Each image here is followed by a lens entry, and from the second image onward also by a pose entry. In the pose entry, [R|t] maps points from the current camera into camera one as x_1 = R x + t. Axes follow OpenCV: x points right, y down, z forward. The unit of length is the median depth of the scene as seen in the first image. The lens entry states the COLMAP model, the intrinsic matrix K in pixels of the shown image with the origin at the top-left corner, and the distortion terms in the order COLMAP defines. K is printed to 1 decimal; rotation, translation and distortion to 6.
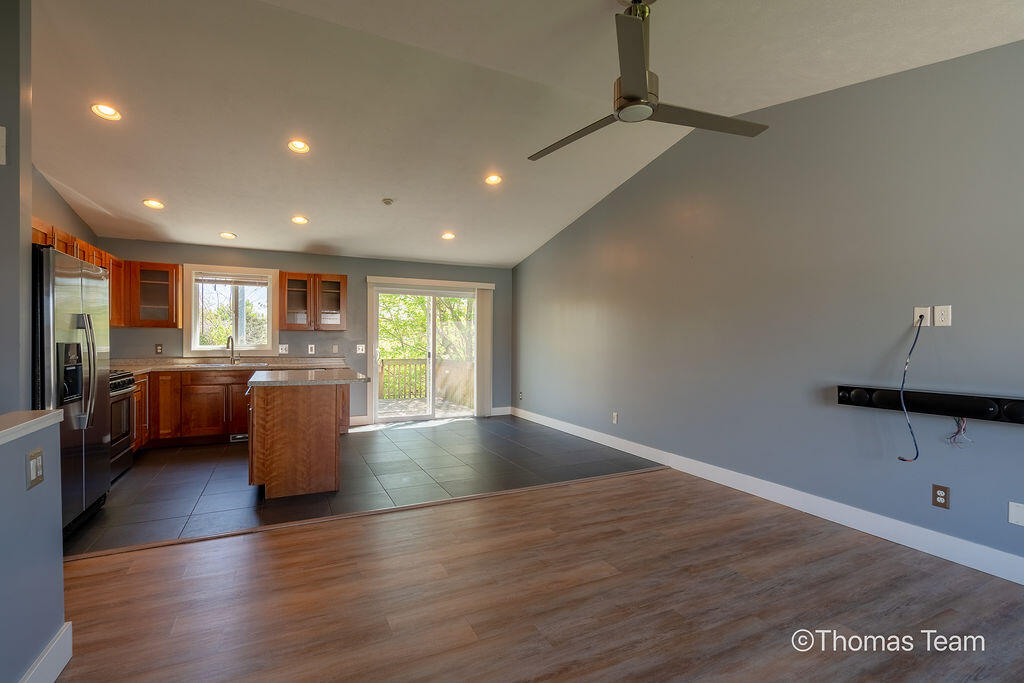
lens RADIAL K [[473.5, 0, 526.2], [0, 473.5, 340.0], [0, 0, 1]] dist [-0.008968, 0.002971]
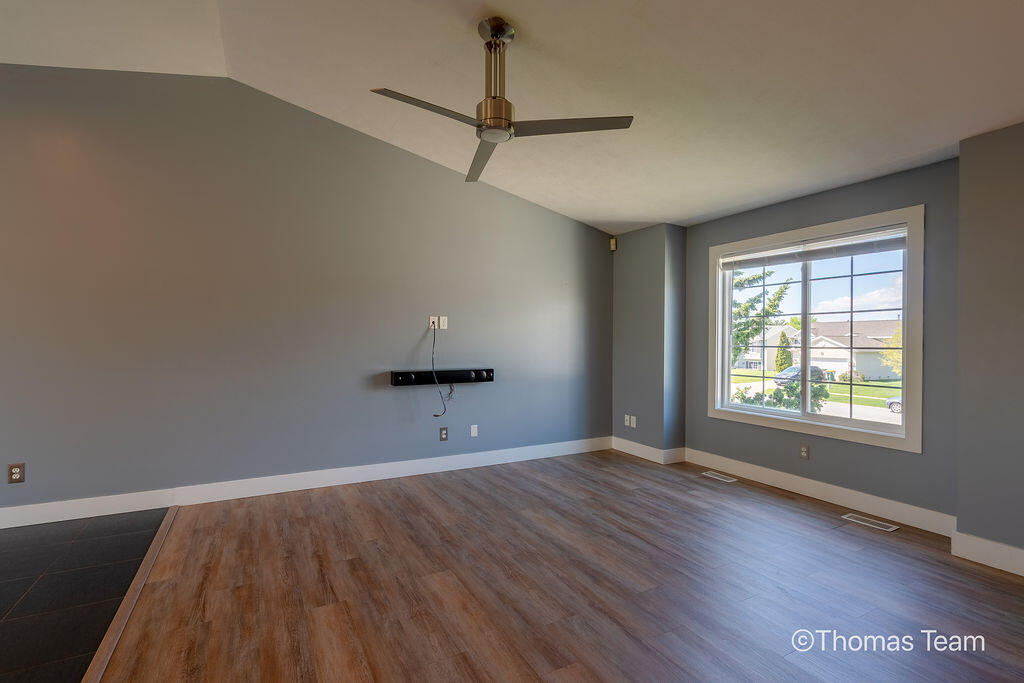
lens RADIAL K [[451.3, 0, 516.3], [0, 451.3, 337.2], [0, 0, 1]] dist [-0.004729, 0.001573]
pose [[-0.026510, -0.001236, 0.999648, -0.656505], [-0.010097, 0.999949, 0.000968, -0.005046], [-0.999598, -0.010068, -0.026522, 0.765739]]
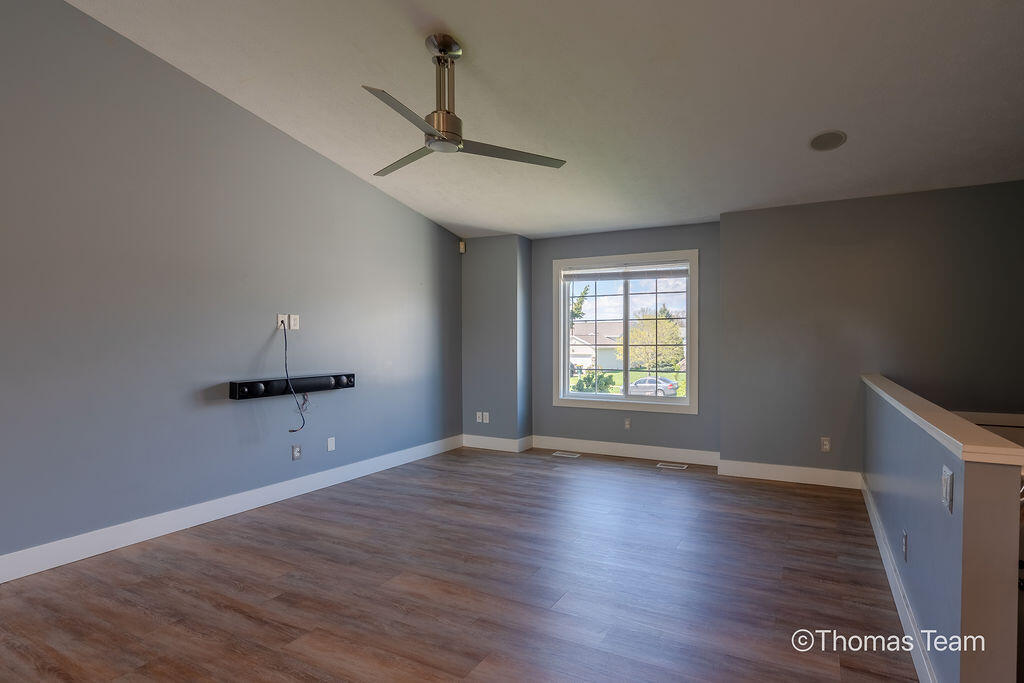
lens RADIAL K [[473.5, 0, 589.8], [0, 473.5, 338.0], [0, 0, 1]] dist [-0.008968, 0.002971]
pose [[-0.610299, -0.002375, 0.792167, -0.721599], [-0.005741, 0.999983, -0.001425, -0.007033], [-0.792150, -0.005418, -0.610302, 1.123757]]
